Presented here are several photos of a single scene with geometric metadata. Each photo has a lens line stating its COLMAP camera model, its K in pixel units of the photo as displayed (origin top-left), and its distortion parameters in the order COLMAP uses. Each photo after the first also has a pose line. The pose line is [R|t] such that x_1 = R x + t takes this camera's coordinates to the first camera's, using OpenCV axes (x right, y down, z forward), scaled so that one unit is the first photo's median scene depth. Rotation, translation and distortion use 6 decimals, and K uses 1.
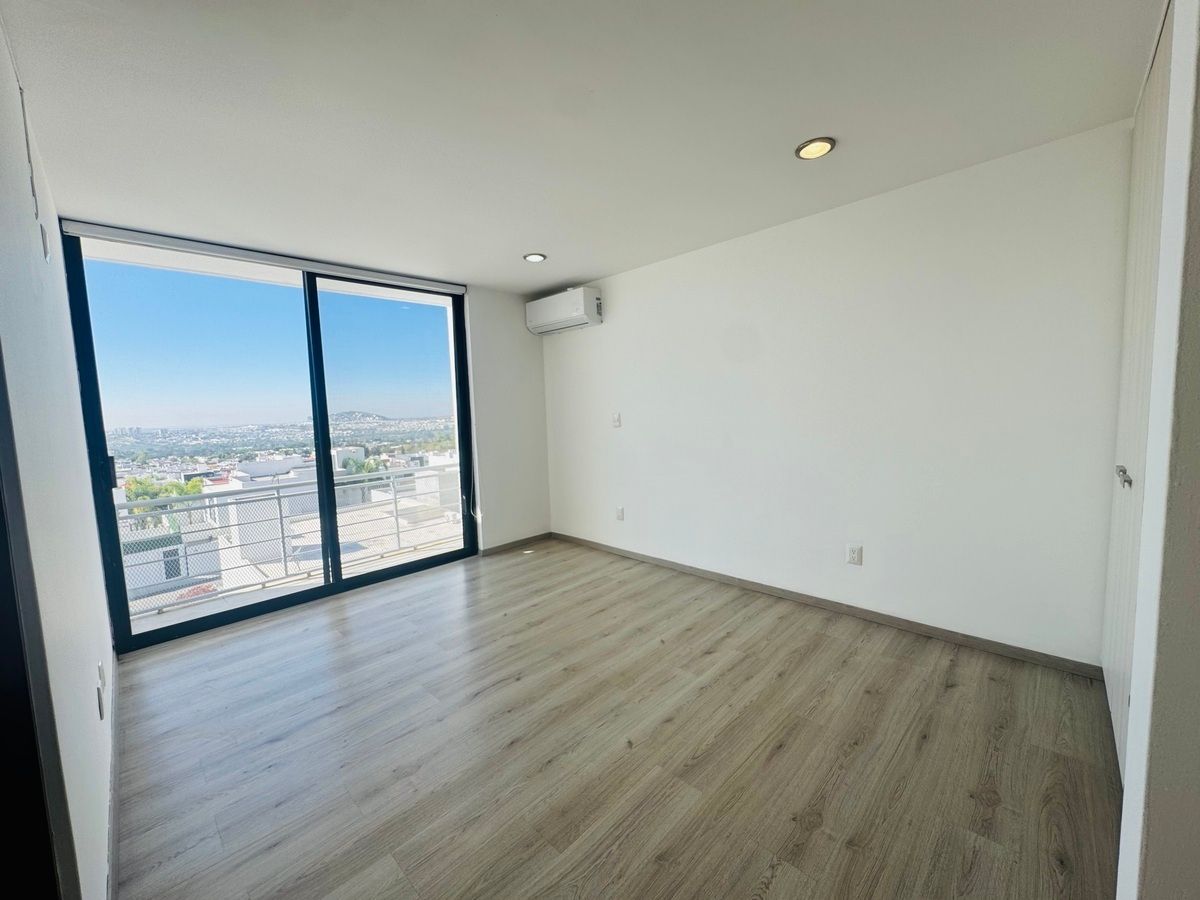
lens RADIAL K [[482.0, 0, 598.8], [0, 482.0, 456.9], [0, 0, 1]] dist [-0.005281, 0.000987]
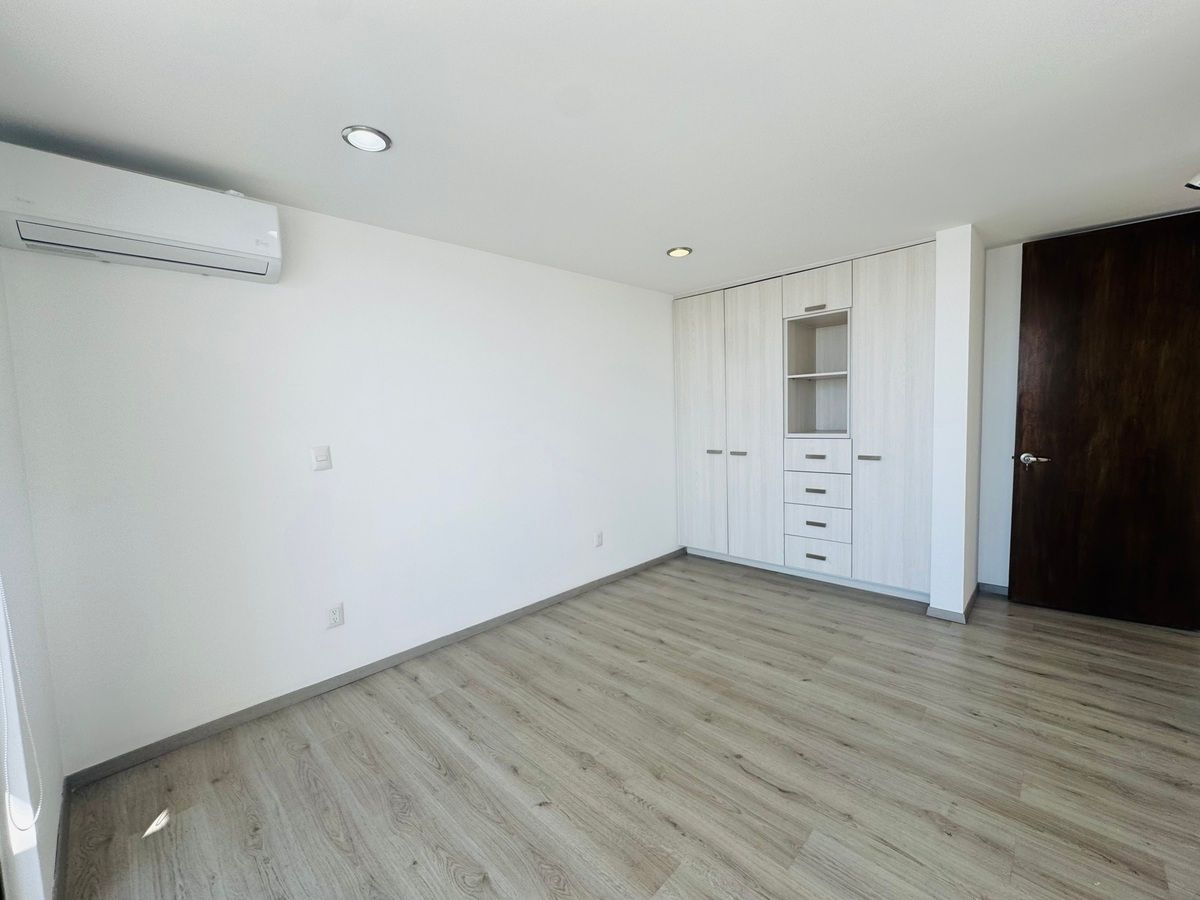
lens RADIAL K [[482.0, 0, 601.4], [0, 482.0, 457.1], [0, 0, 1]] dist [-0.005281, 0.000987]
pose [[0.006211, -0.057300, 0.998338, -0.844635], [0.136141, 0.989110, 0.055924, -0.100695], [-0.990670, 0.135567, 0.013944, 1.024735]]
